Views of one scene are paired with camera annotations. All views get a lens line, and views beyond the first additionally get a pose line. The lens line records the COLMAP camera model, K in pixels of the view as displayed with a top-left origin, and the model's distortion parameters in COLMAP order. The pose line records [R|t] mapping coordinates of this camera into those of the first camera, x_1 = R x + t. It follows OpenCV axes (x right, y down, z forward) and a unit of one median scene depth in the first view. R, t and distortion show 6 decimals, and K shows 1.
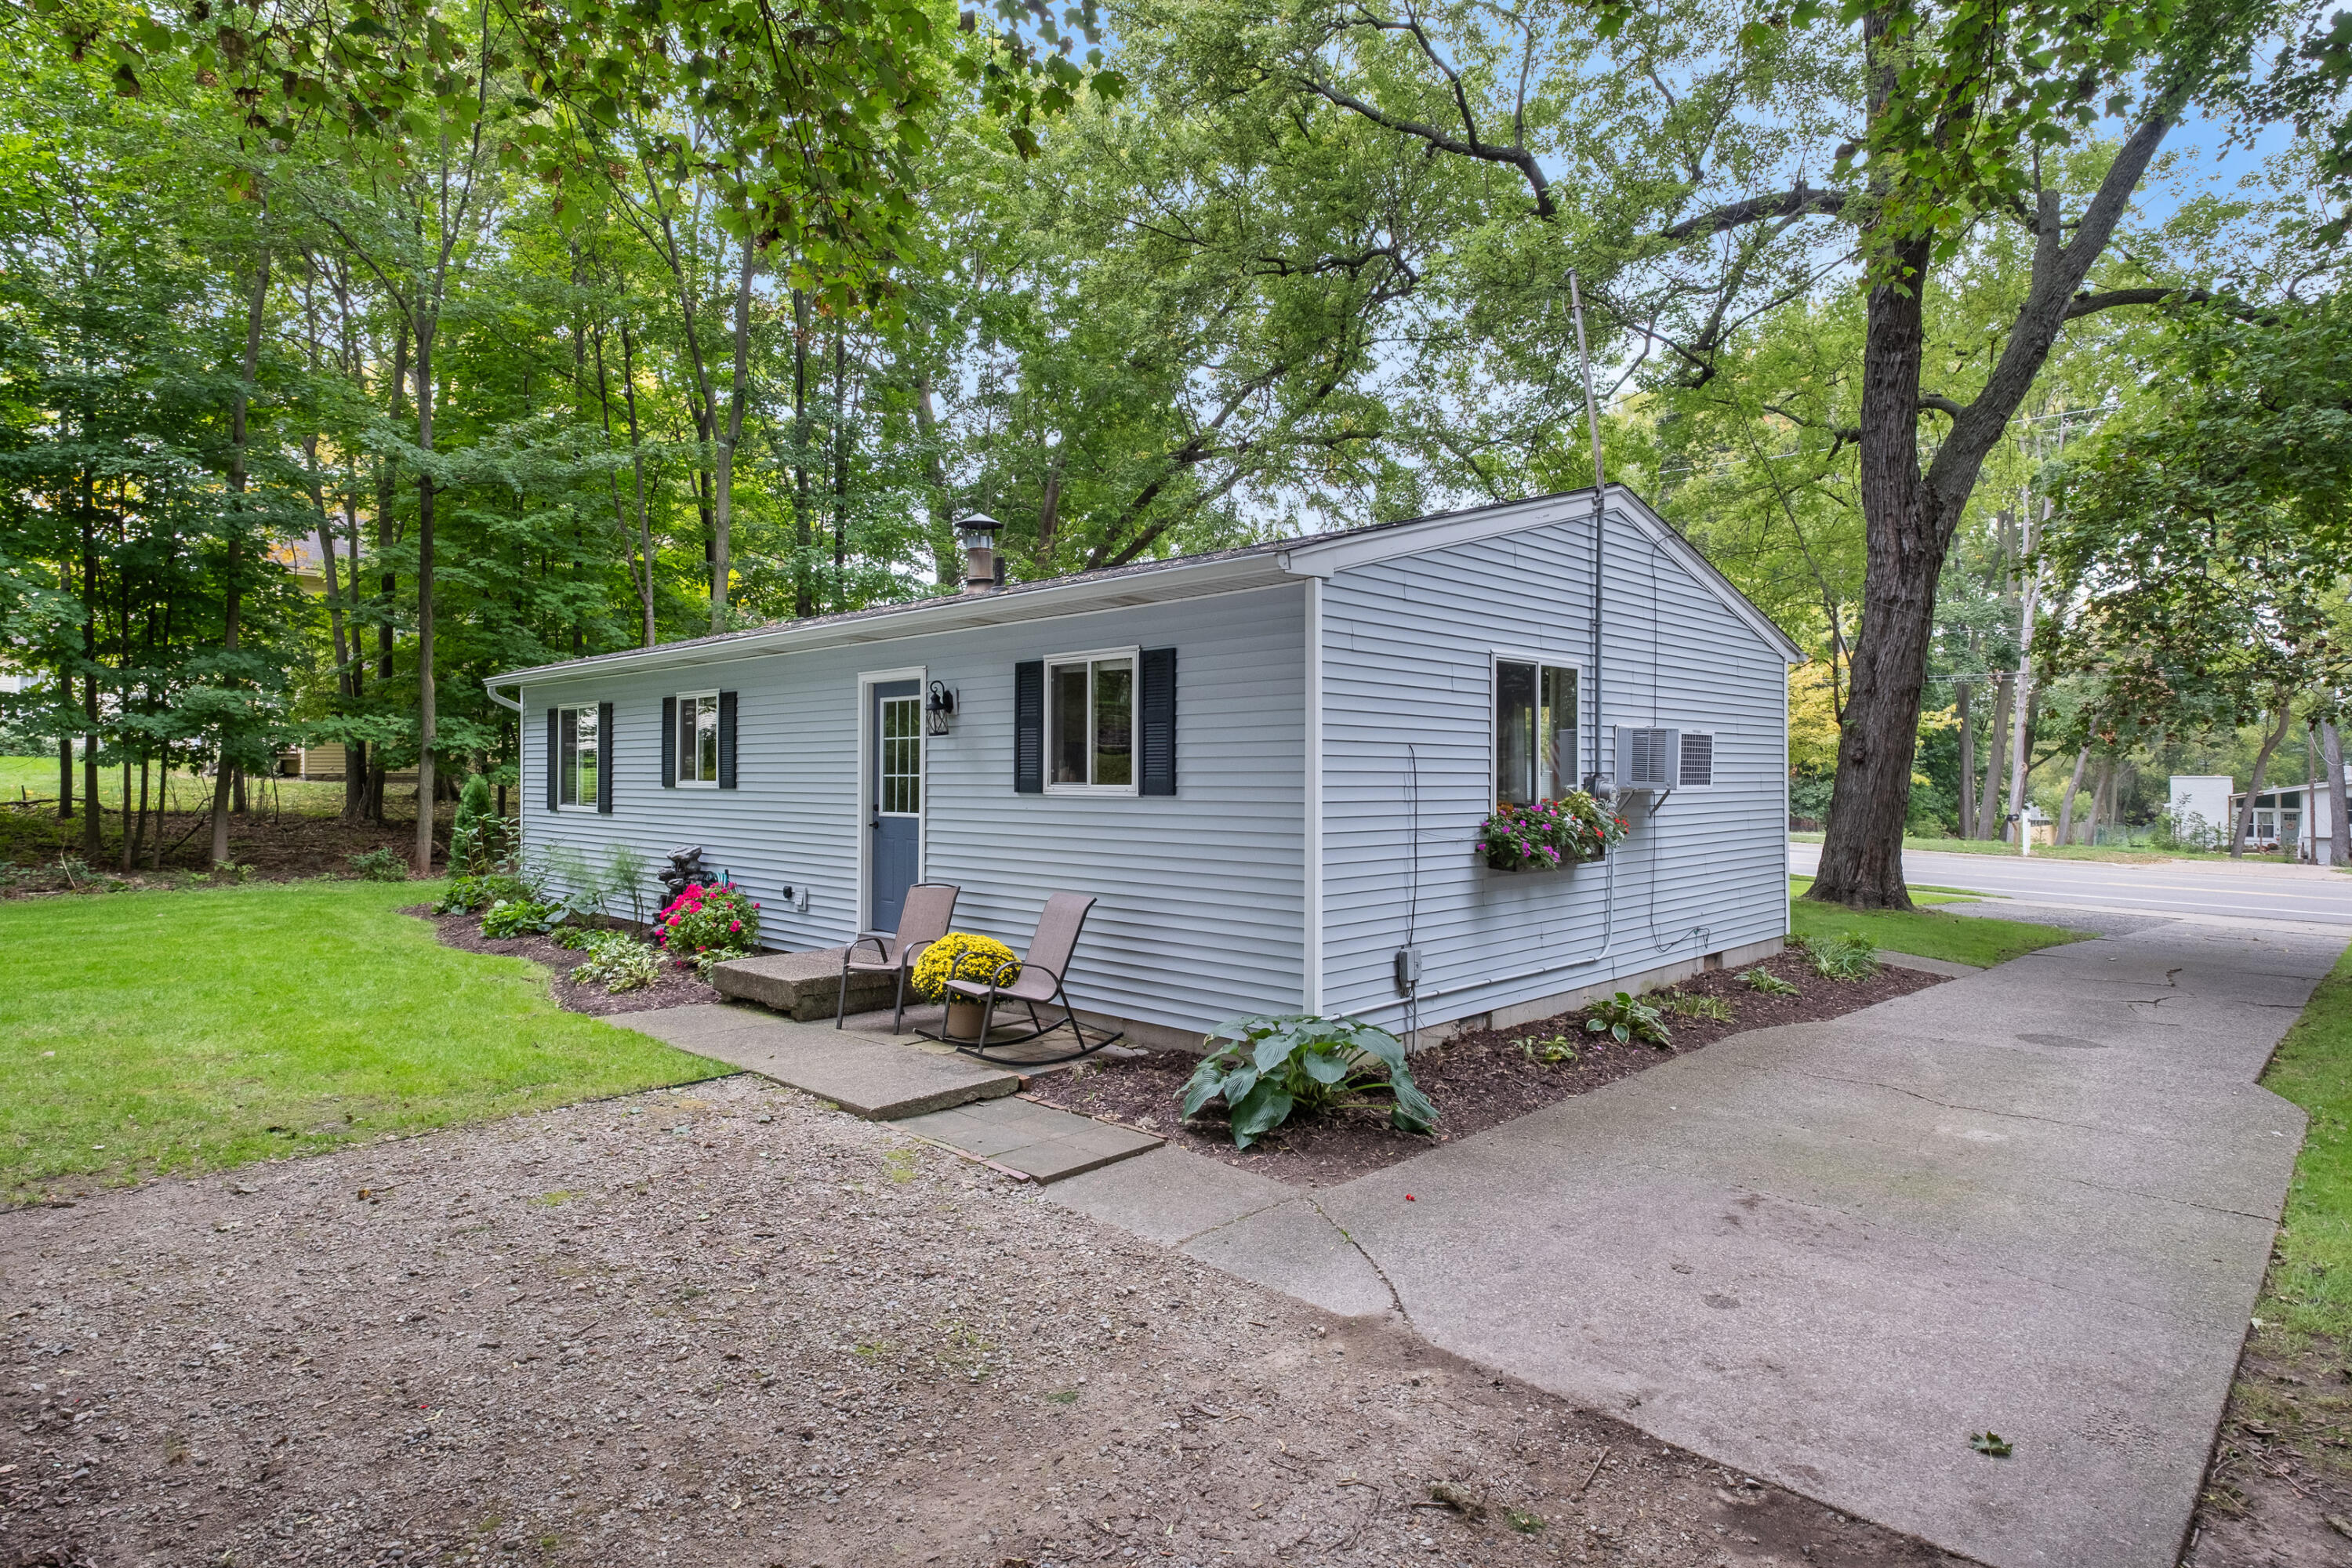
lens RADIAL K [[1255.7, 0, 1176.0], [0, 1255.7, 784.0], [0, 0, 1]] dist [-0.002409, -0.007366]
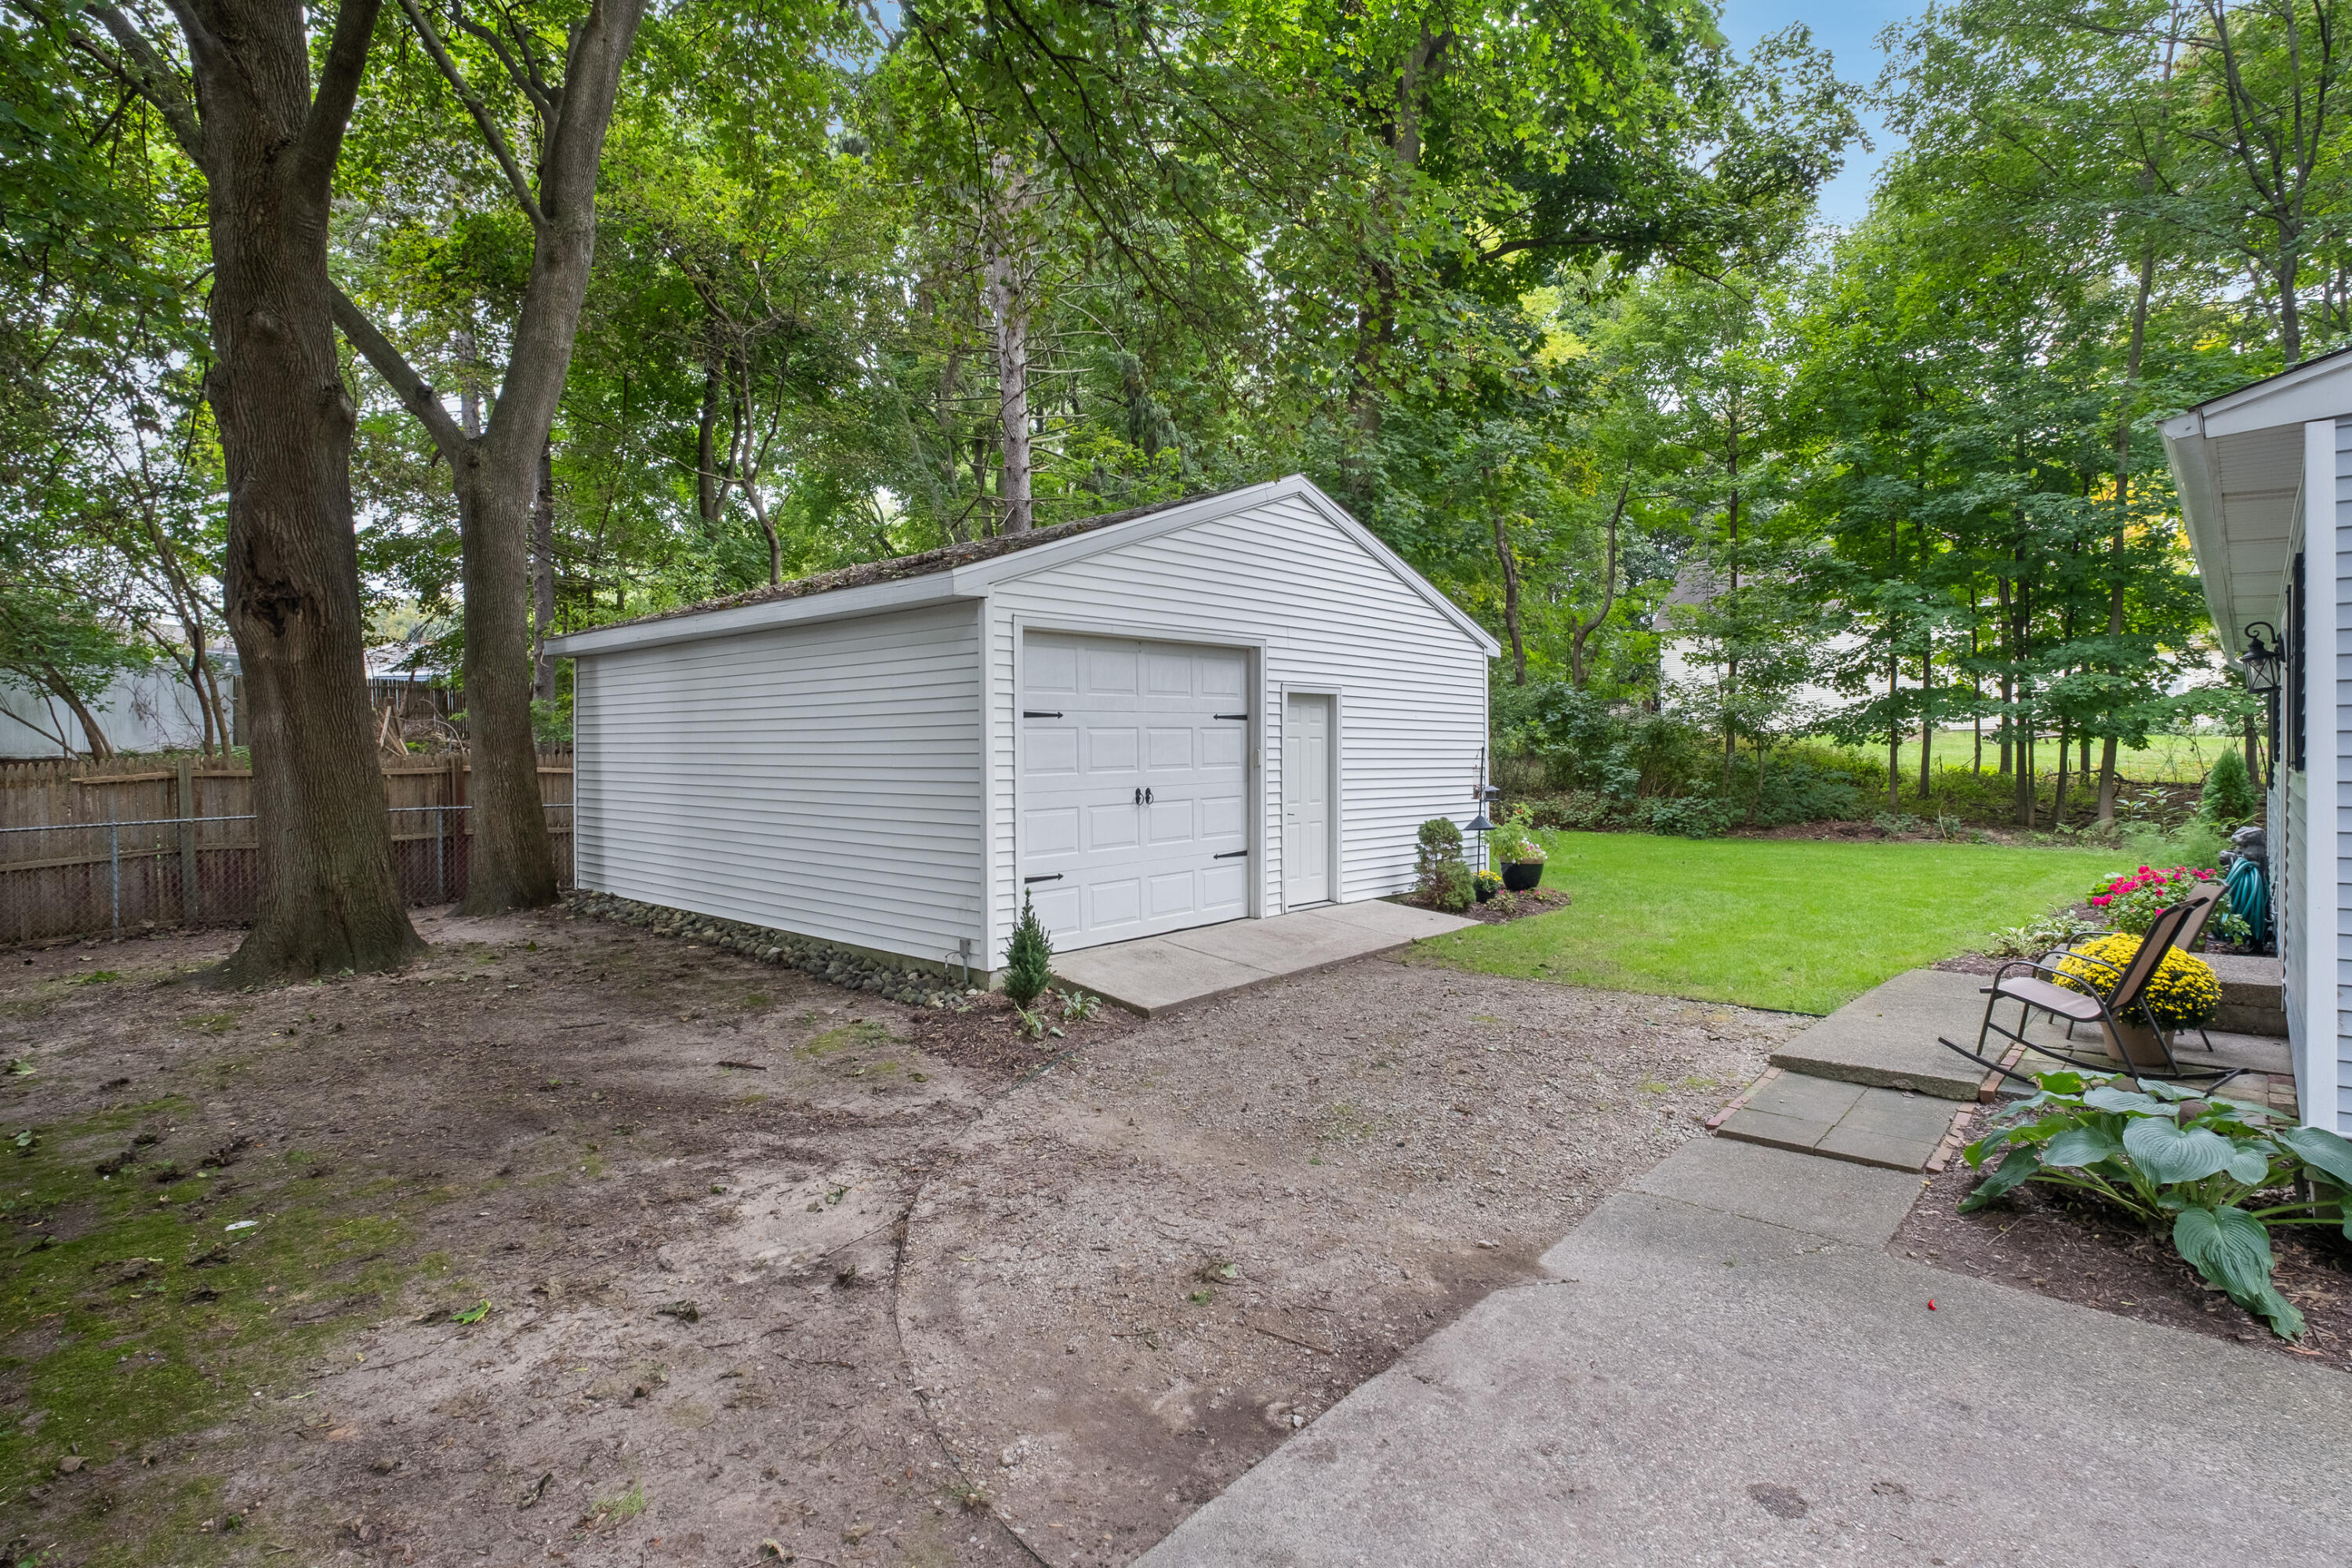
lens RADIAL K [[1172.6, 0, 1173.2], [0, 1172.6, 782.6], [0, 0, 1]] dist [0.002522, -0.000064]
pose [[0.035823, 0.025351, -0.999037, 0.964356], [-0.005381, 0.999669, 0.025174, 0.004739], [0.999344, 0.004474, 0.035947, 0.586743]]
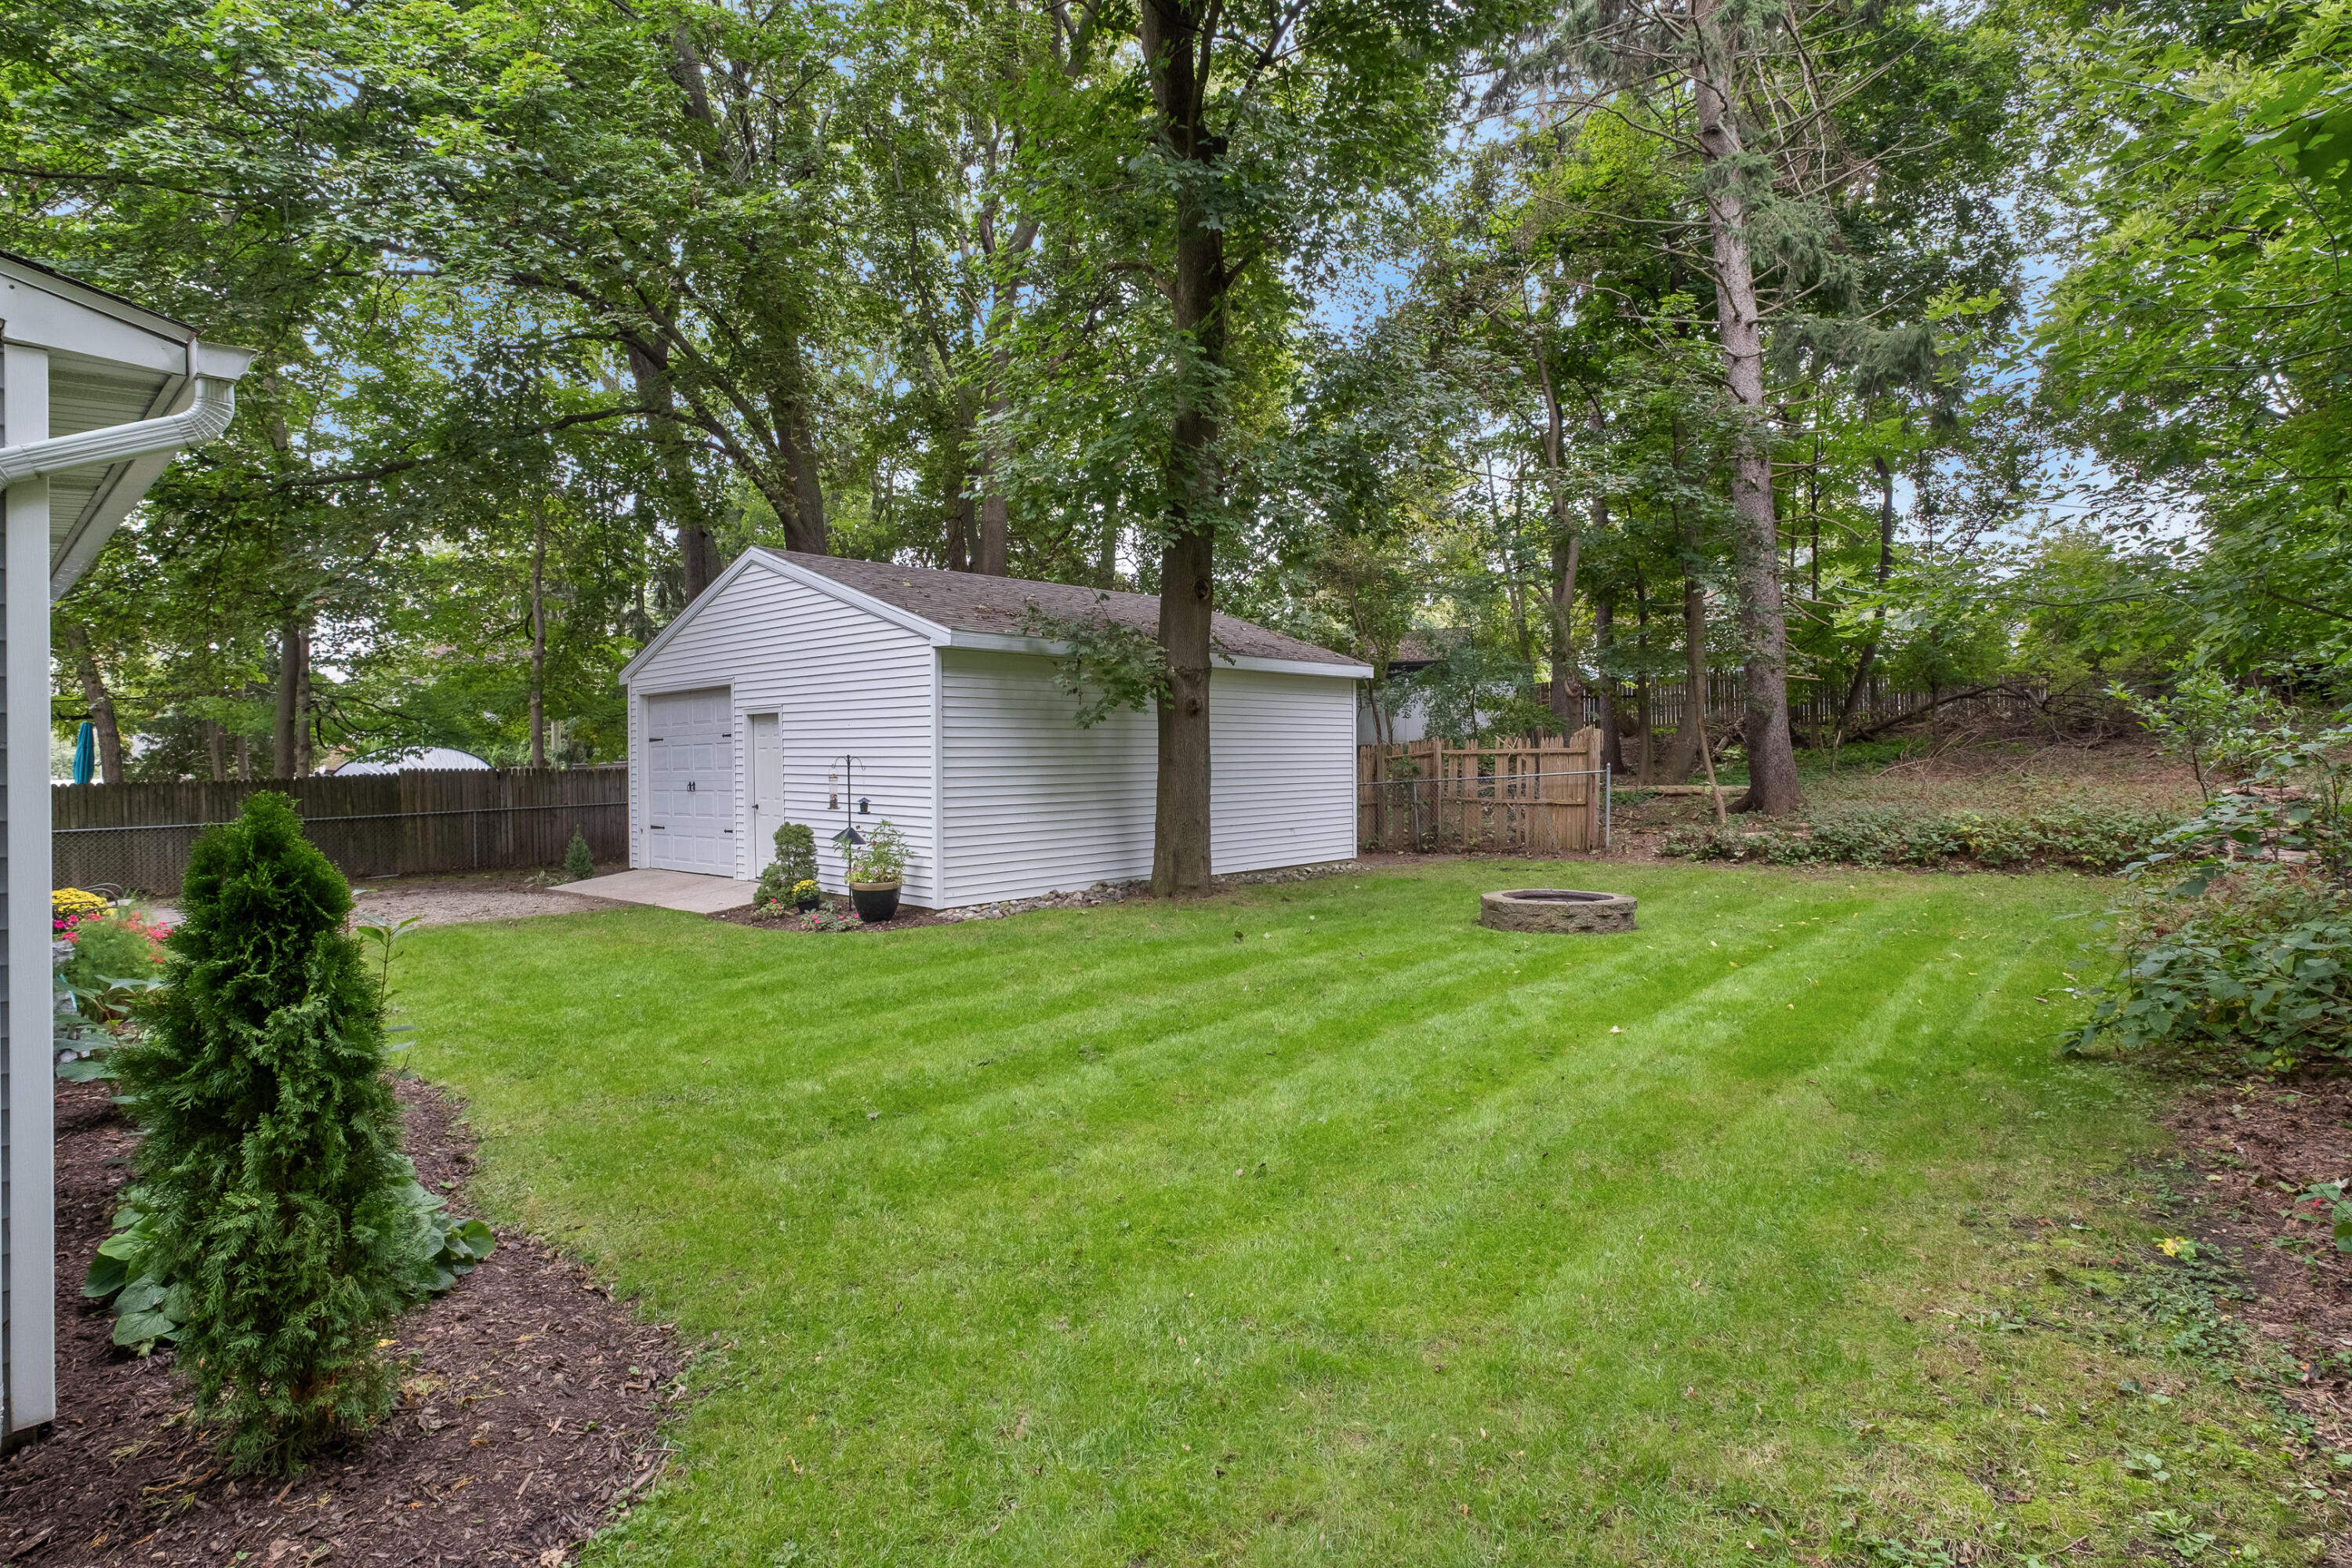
lens RADIAL K [[1122.7, 0, 1173.1], [0, 1122.7, 794.9], [0, 0, 1]] dist [-0.002325, -0.001071]
pose [[-0.999302, 0.000485, -0.037353, -2.237222], [-0.000761, 0.999444, 0.033322, -0.004981], [0.037348, 0.033327, -0.998746, 3.765627]]
